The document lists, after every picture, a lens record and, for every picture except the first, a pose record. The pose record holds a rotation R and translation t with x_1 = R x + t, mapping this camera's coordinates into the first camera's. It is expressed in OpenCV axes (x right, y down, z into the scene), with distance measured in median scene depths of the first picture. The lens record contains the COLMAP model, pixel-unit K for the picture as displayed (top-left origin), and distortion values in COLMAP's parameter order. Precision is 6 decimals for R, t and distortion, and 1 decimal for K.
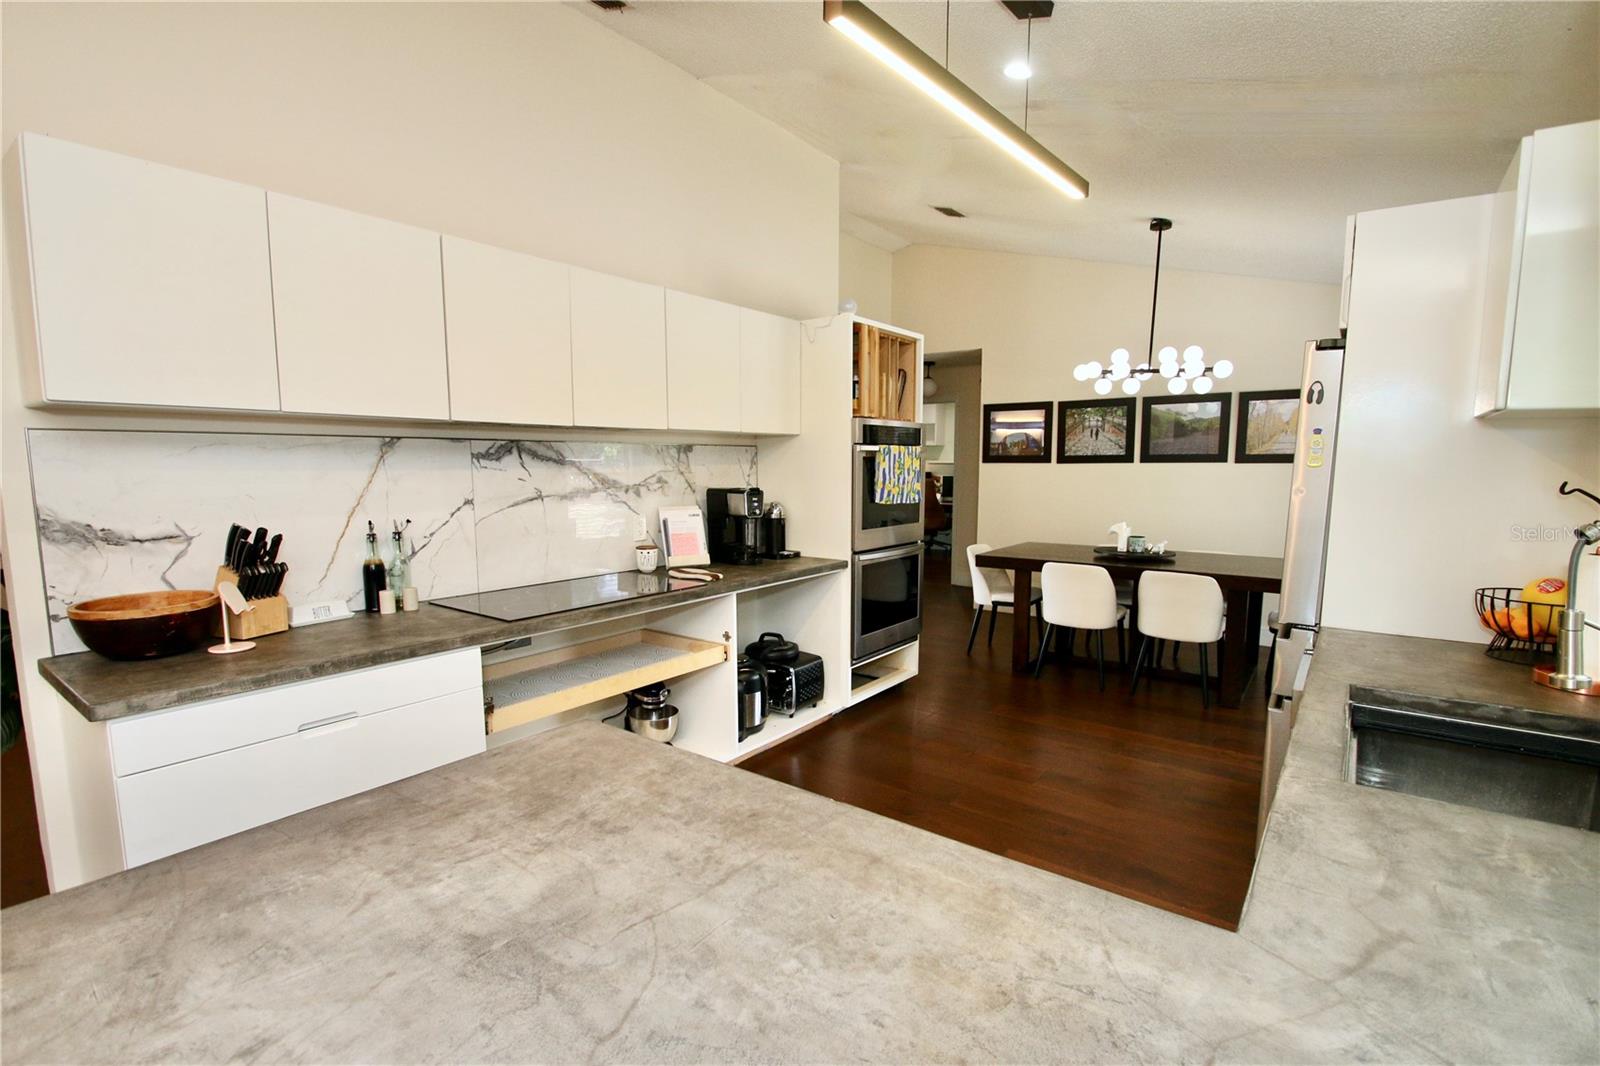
lens RADIAL K [[744.3, 0, 810.5], [0, 744.3, 547.3], [0, 0, 1]] dist [0.007058, -0.008934]
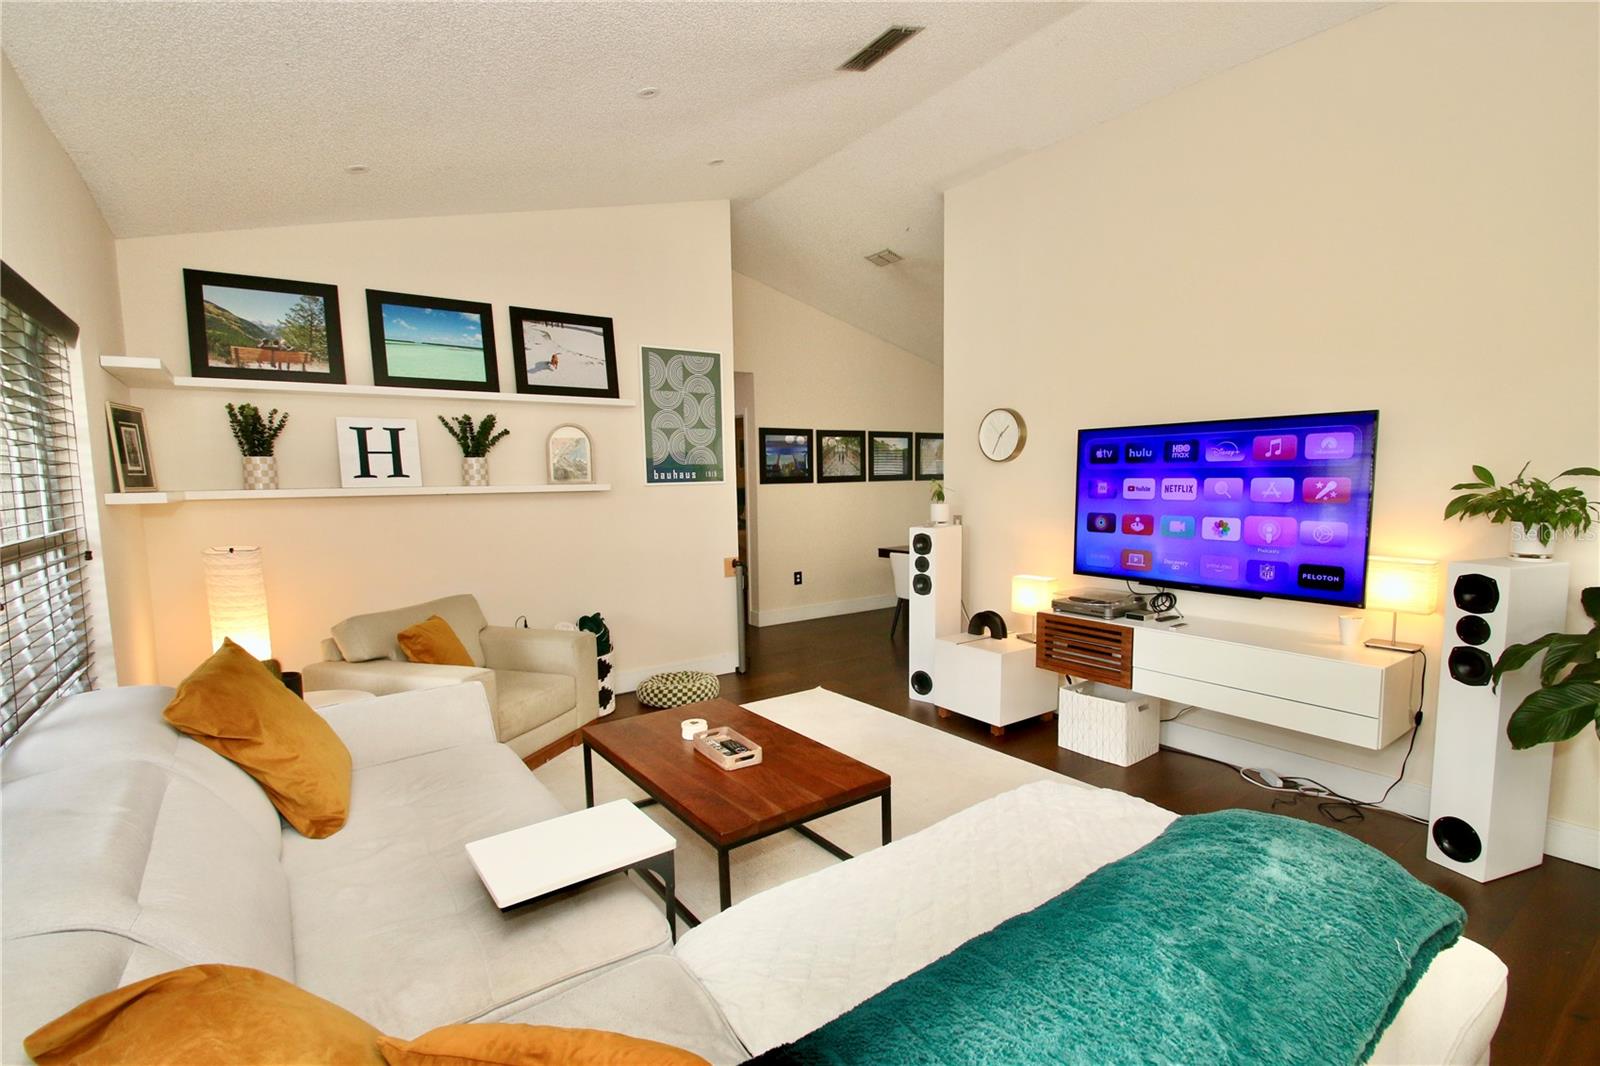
lens RADIAL K [[744.3, 0, 804.1], [0, 744.3, 548.7], [0, 0, 1]] dist [0.007058, -0.008934]
pose [[0.286380, -0.095947, 0.953300, -1.086413], [0.126768, 0.990020, 0.061561, -0.119517], [-0.949693, 0.103218, 0.295685, 0.959127]]
